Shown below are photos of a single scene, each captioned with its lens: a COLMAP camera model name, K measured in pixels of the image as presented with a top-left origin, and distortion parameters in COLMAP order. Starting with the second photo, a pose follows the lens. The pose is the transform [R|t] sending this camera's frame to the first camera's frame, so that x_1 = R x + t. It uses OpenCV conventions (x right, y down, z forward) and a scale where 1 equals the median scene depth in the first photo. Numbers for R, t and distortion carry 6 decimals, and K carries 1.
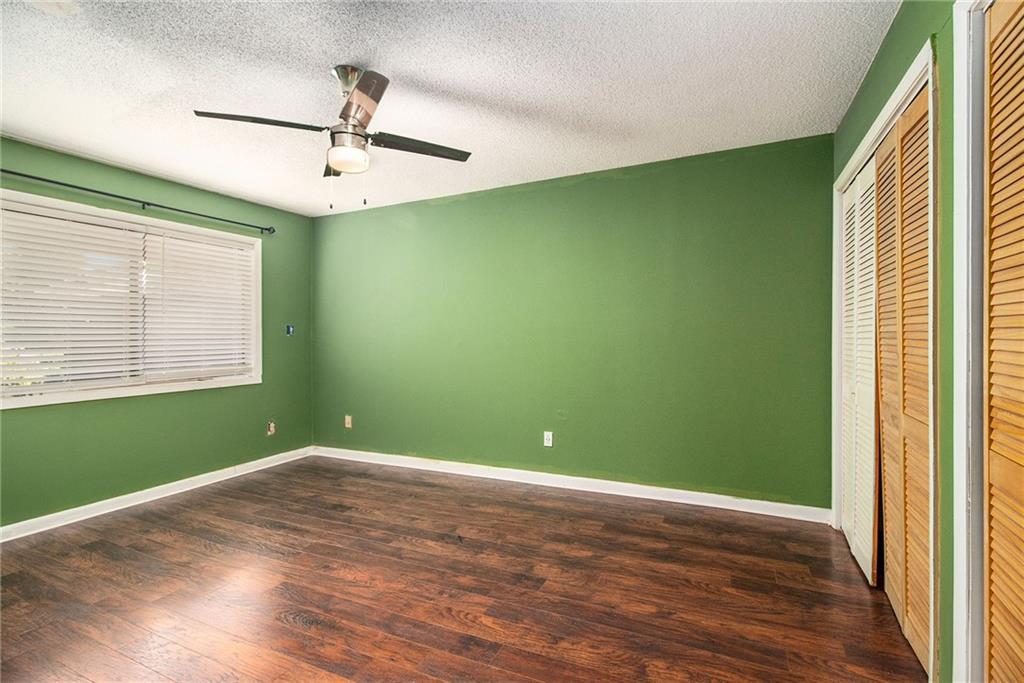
lens RADIAL K [[483.7, 0, 504.2], [0, 483.7, 335.0], [0, 0, 1]] dist [-0.003613, -0.000591]
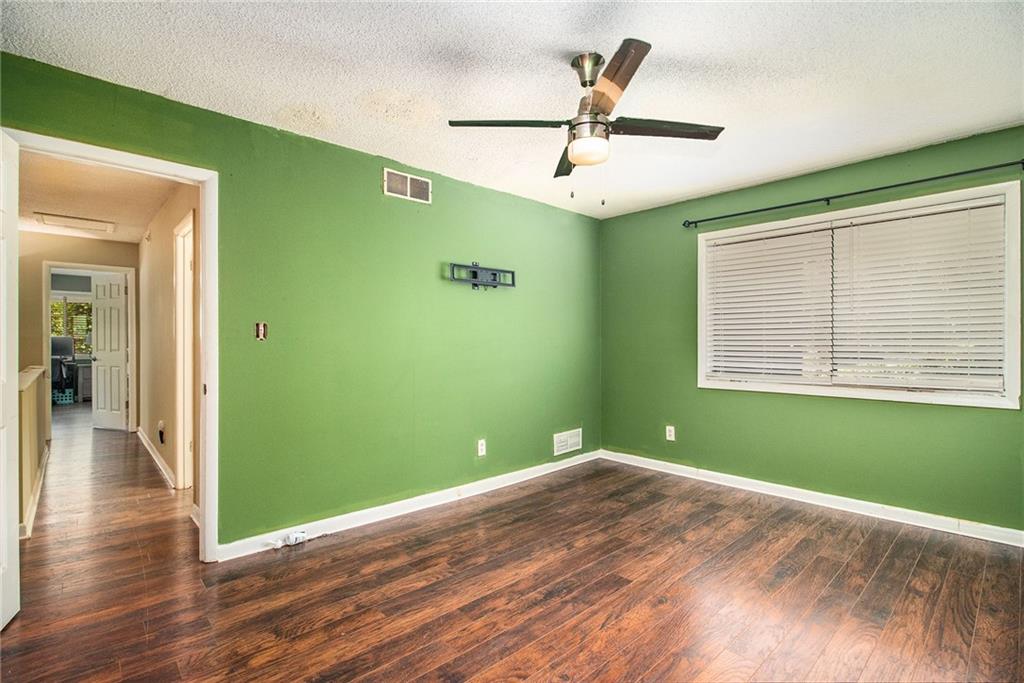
lens RADIAL K [[479.4, 0, 515.4], [0, 479.4, 340.1], [0, 0, 1]] dist [0.001991, -0.012452]
pose [[-0.349742, 0.010895, -0.936783, 0.513918], [0.007481, 0.999933, 0.008836, -0.004452], [0.936816, -0.003917, -0.349800, 1.022396]]
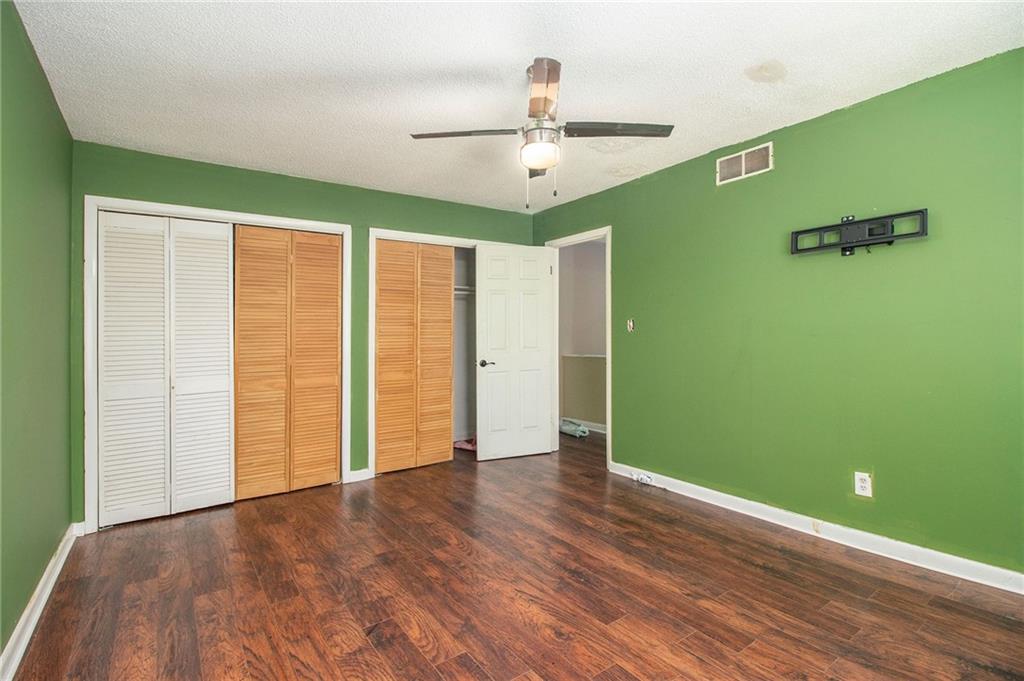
lens RADIAL K [[479.4, 0, 515.4], [0, 479.4, 339.1], [0, 0, 1]] dist [0.001991, -0.012452]
pose [[-0.885299, 0.020939, 0.464550, -0.643046], [0.021997, 0.999753, -0.003141, 0.019630], [-0.464501, 0.007438, -0.885541, 1.631848]]
